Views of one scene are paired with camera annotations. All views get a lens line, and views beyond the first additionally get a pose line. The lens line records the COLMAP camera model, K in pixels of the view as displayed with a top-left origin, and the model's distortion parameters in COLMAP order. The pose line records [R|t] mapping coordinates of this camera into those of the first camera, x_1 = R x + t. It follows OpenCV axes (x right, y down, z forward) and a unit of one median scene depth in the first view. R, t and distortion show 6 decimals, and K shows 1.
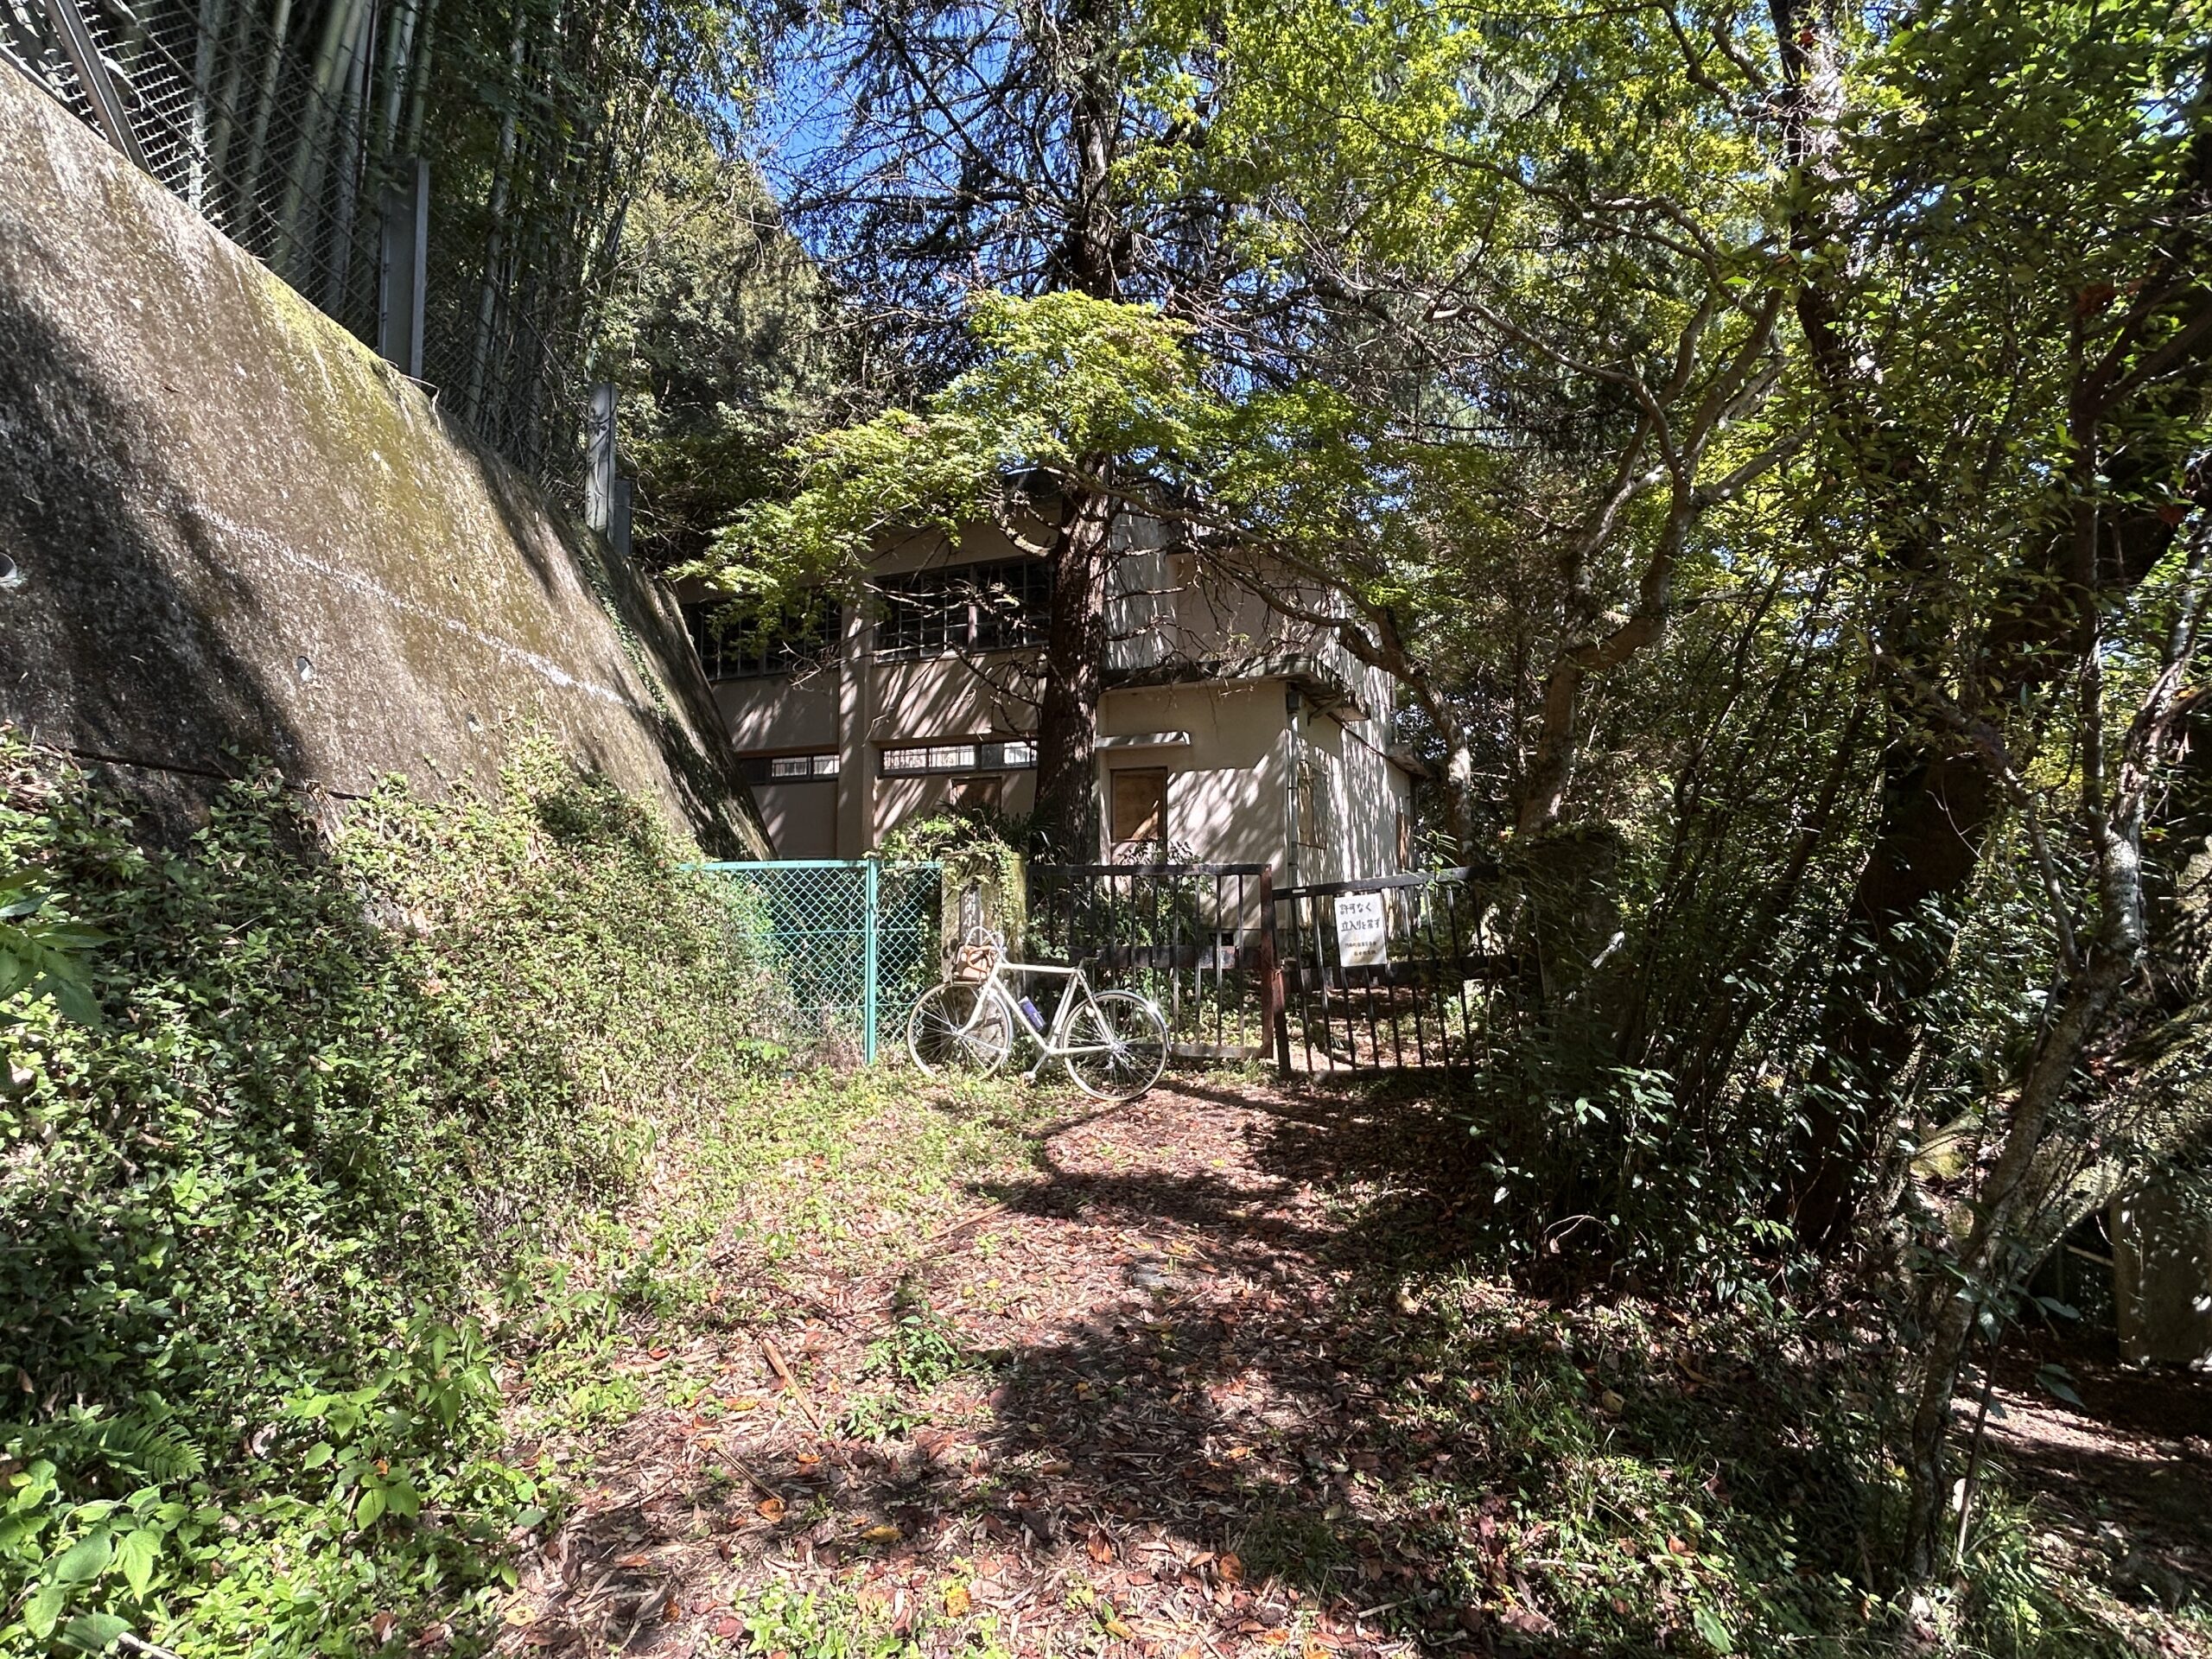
lens RADIAL K [[1100.0, 0, 1107.3], [0, 1100.0, 839.7], [0, 0, 1]] dist [0.000752, 0.000021]
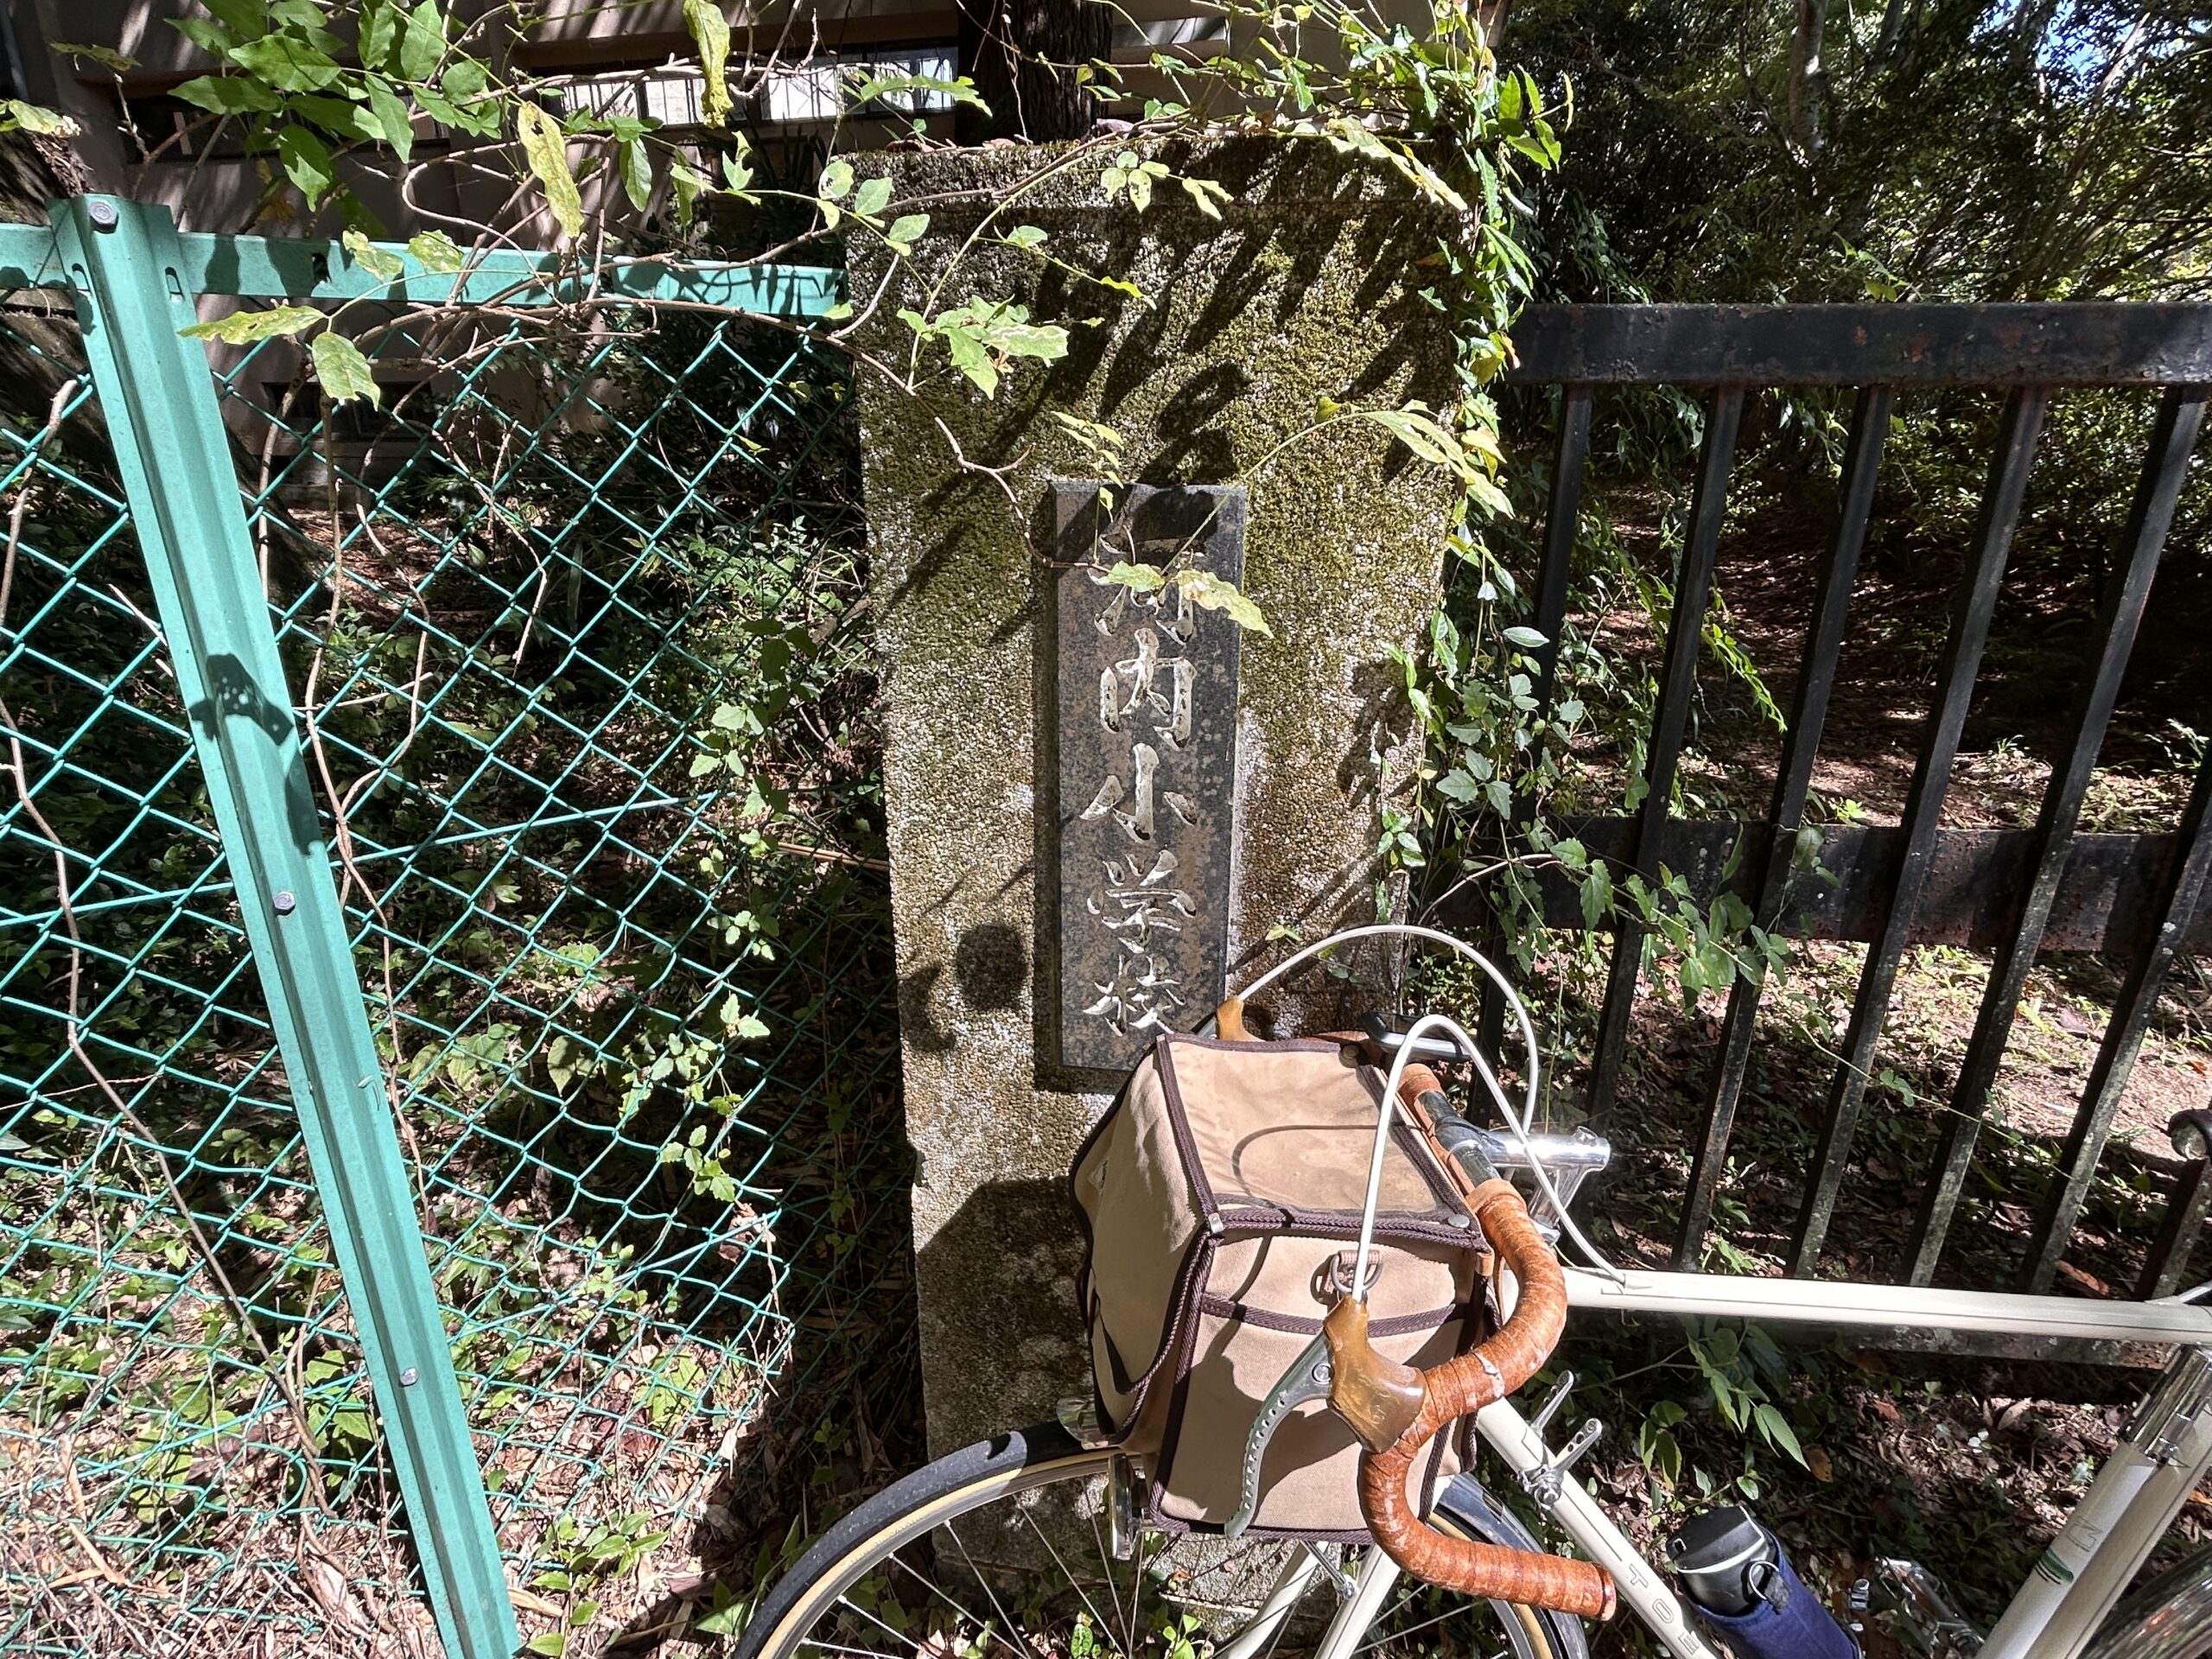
lens RADIAL K [[1136.4, 0, 1105.2], [0, 1136.4, 822.2], [0, 0, 1]] dist [-0.024499, -0.000055]
pose [[0.980675, -0.061144, 0.185845, -0.133896], [-0.017316, 0.919055, 0.393750, 0.025069], [-0.194877, -0.389359, 0.900235, 0.784058]]
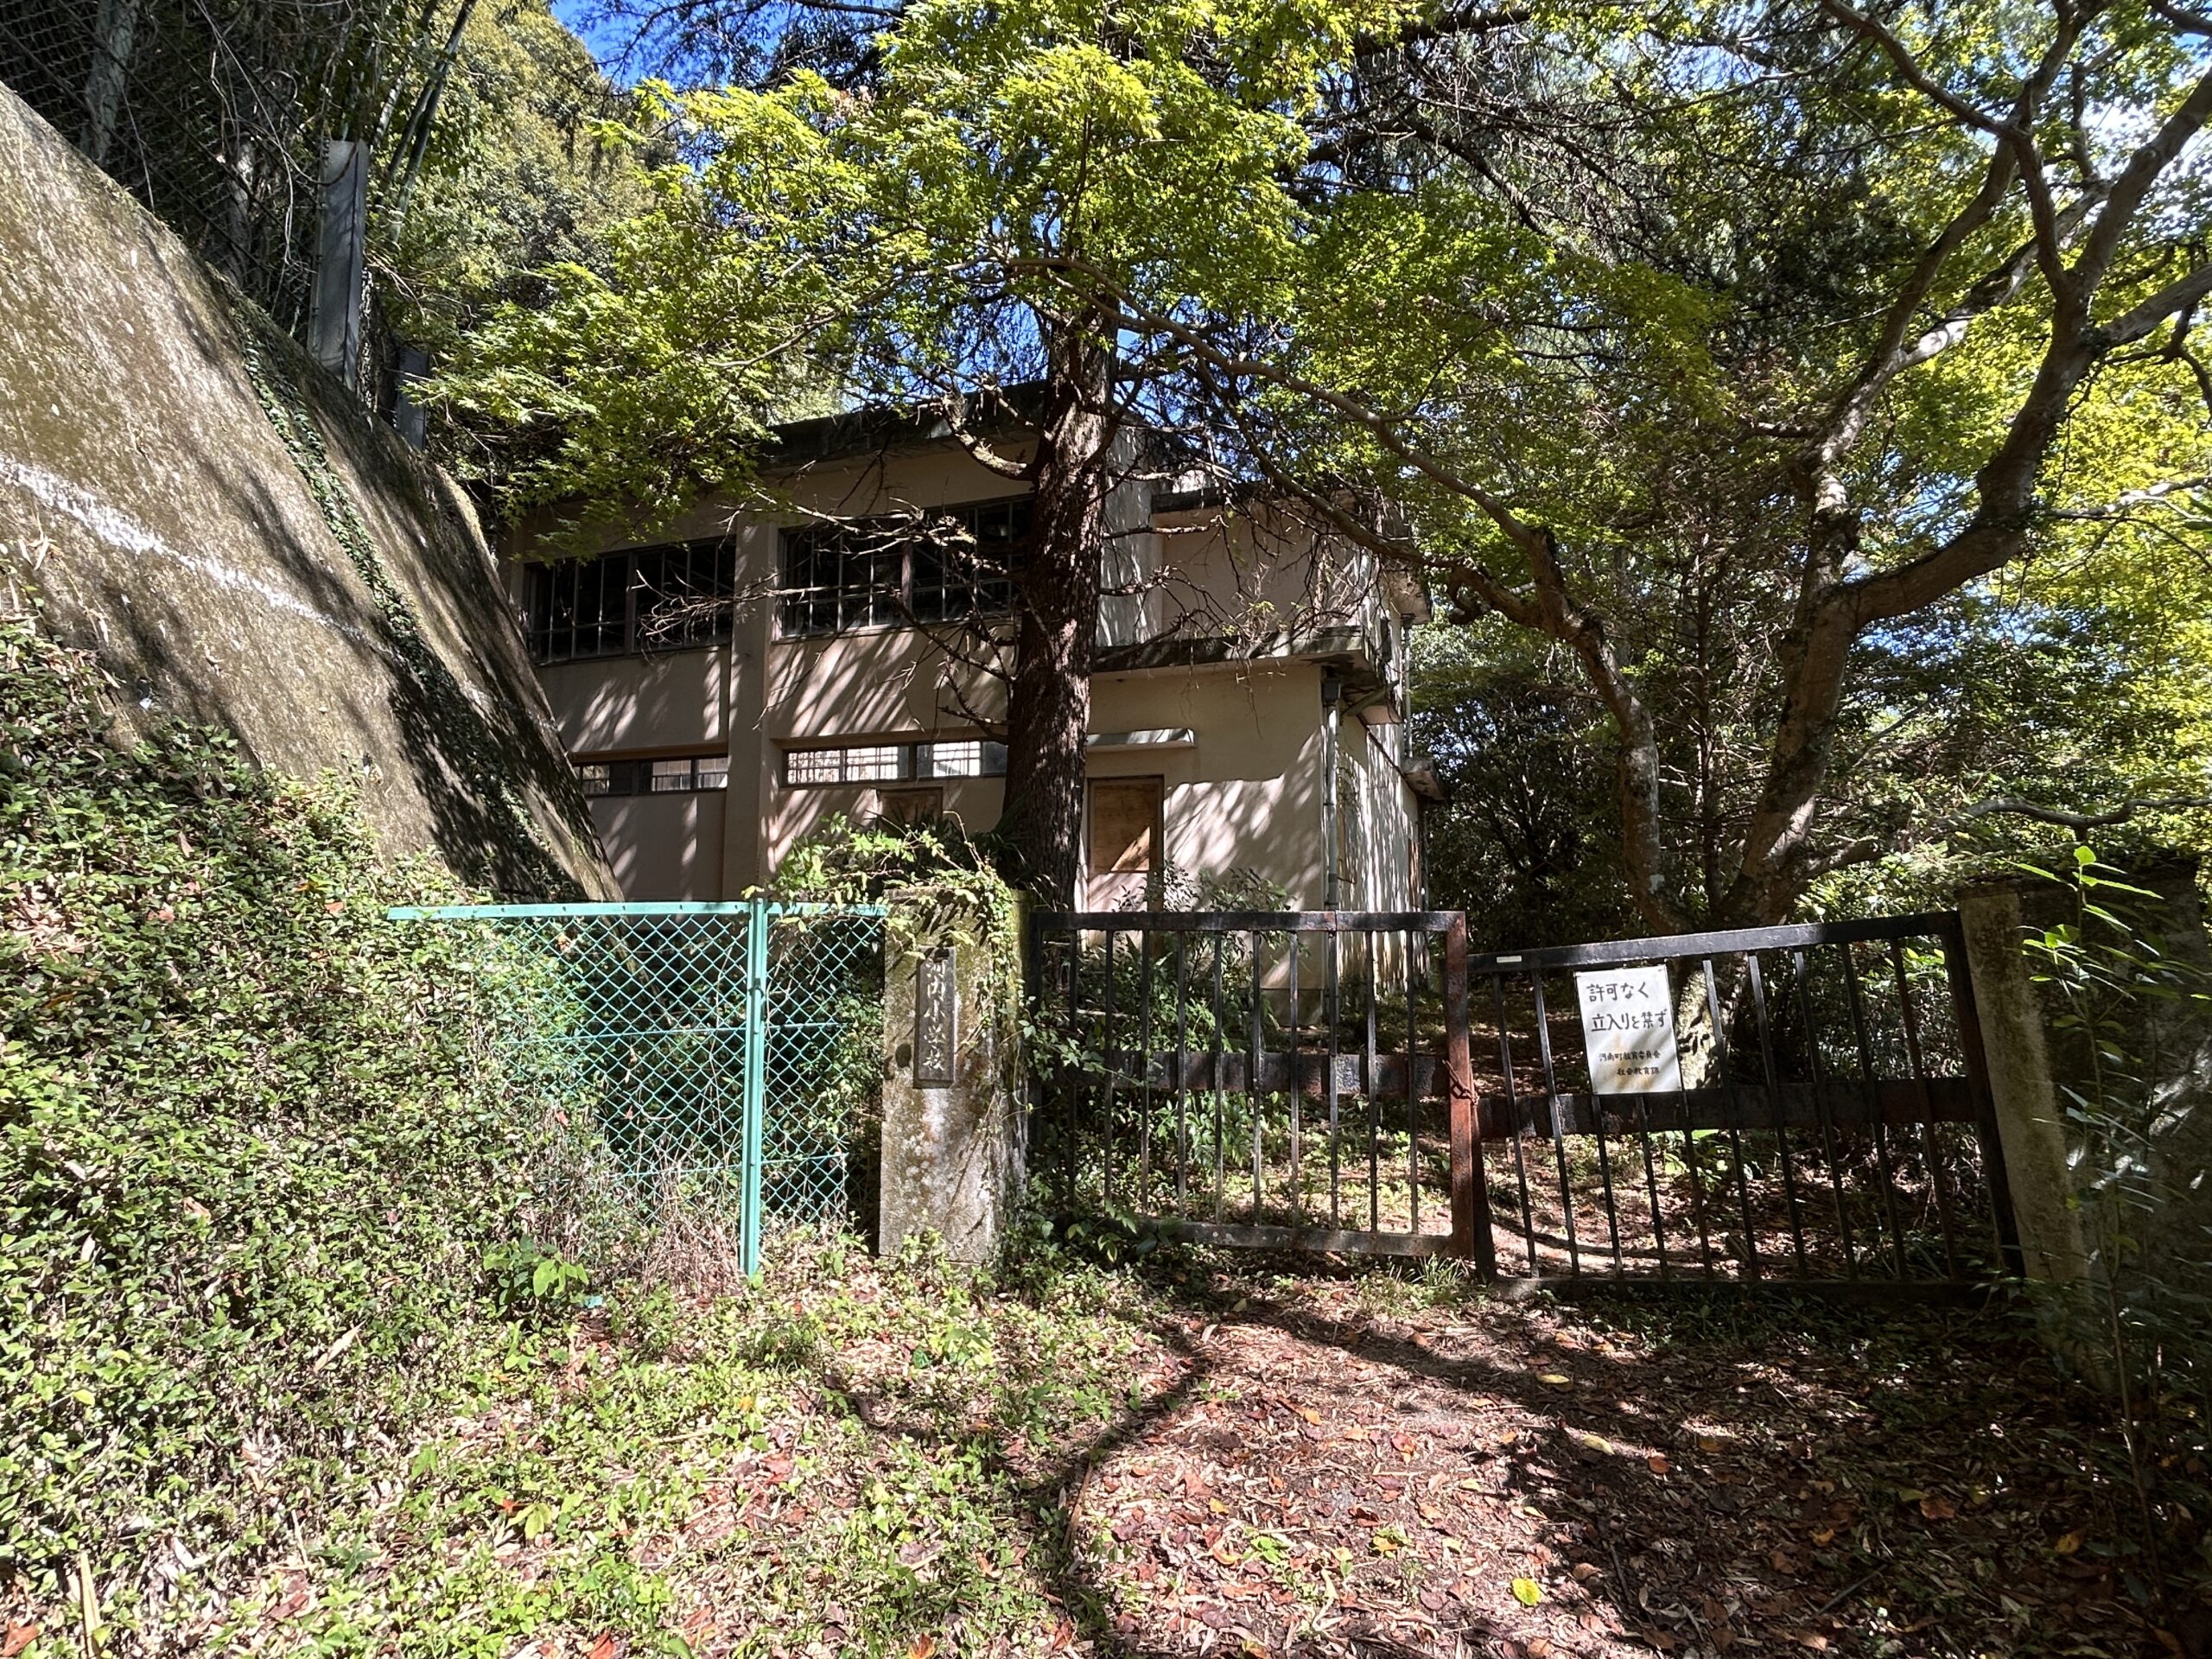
lens RADIAL K [[1136.4, 0, 1105.2], [0, 1136.4, 822.2], [0, 0, 1]] dist [-0.024499, -0.000055]
pose [[0.996145, 0.011446, 0.086967, -0.079689], [-0.007276, 0.998816, -0.048105, 0.004231], [-0.087415, 0.047287, 0.995049, 0.363976]]
